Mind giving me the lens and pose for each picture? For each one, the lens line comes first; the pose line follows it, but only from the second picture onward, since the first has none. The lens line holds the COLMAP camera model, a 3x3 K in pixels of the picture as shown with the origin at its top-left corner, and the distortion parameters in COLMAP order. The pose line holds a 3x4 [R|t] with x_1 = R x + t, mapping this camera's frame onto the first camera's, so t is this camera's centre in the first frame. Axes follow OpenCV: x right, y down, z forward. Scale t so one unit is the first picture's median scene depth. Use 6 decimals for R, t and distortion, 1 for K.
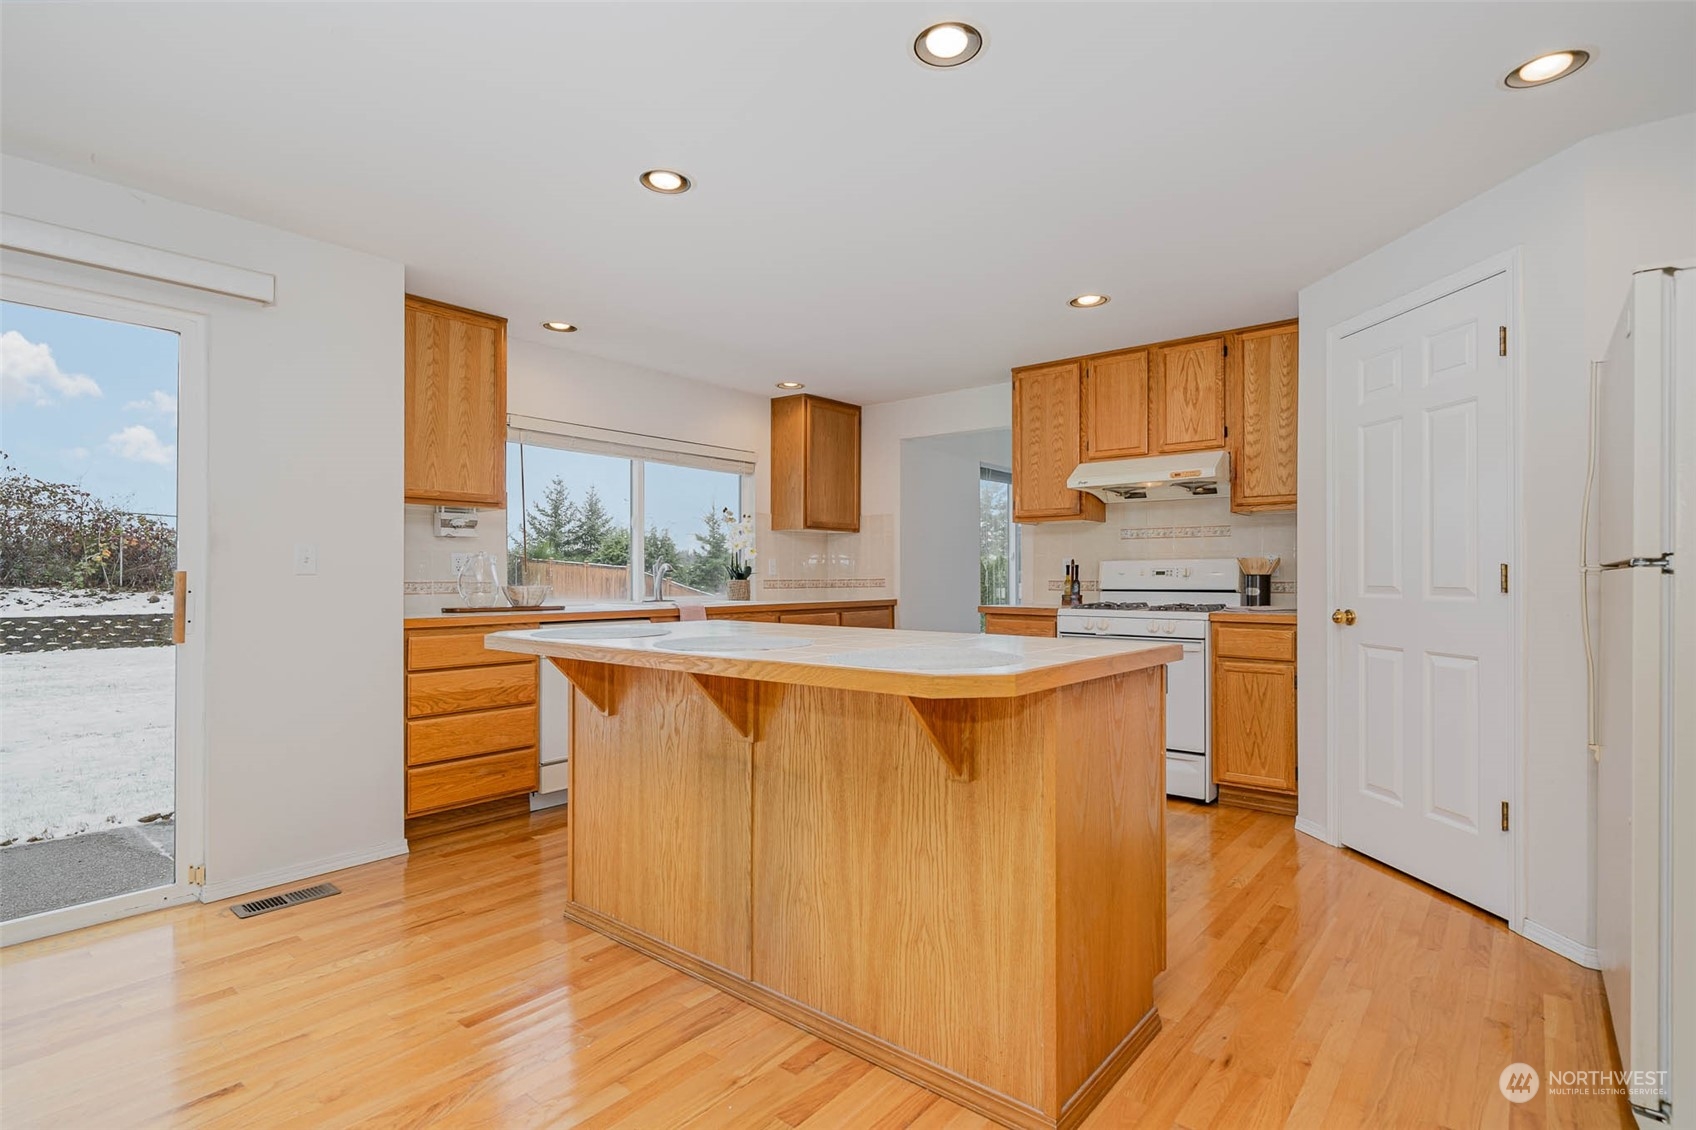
lens RADIAL K [[845.2, 0, 783.9], [0, 845.2, 570.7], [0, 0, 1]] dist [-0.000633, -0.000082]
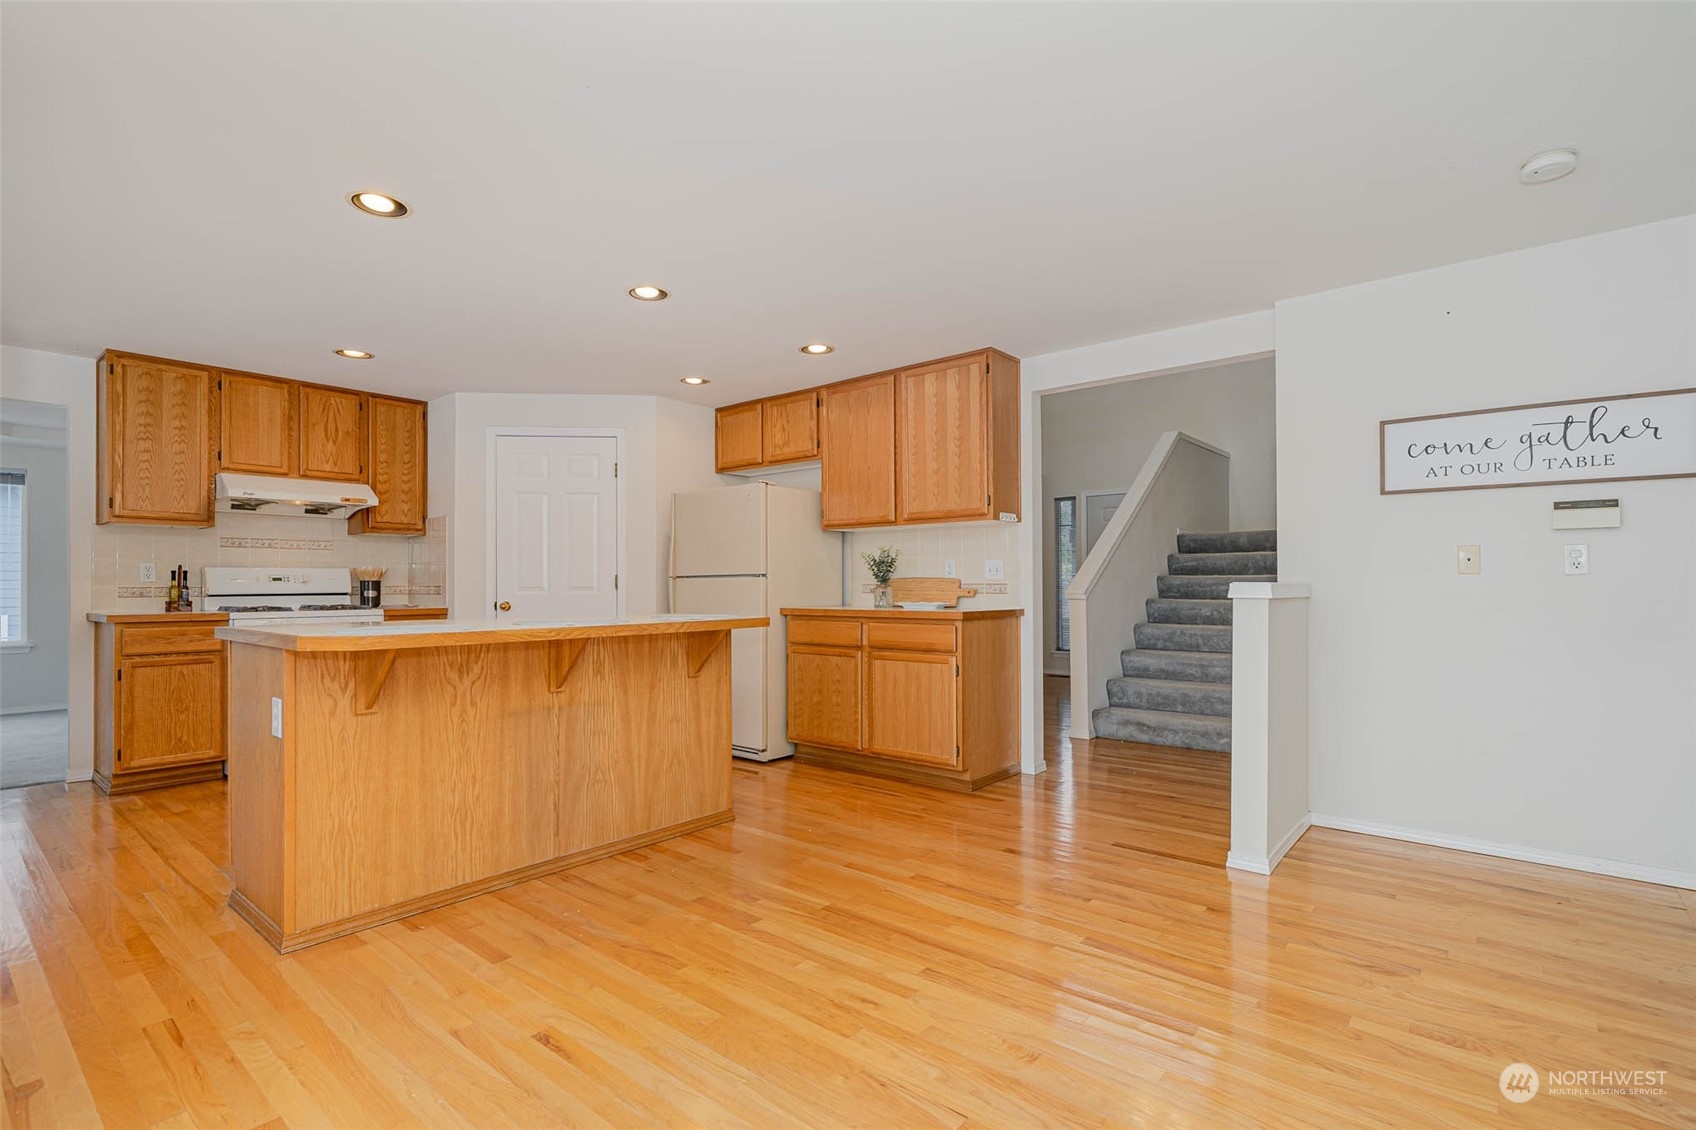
lens RADIAL K [[796.7, 0, 900.0], [0, 796.7, 582.0], [0, 0, 1]] dist [0.000359, 0.000369]
pose [[-0.061143, 0.004521, 0.998119, -0.697073], [-0.002662, 0.999985, -0.004692, 0.009614], [-0.998125, -0.002944, -0.061131, 0.242011]]
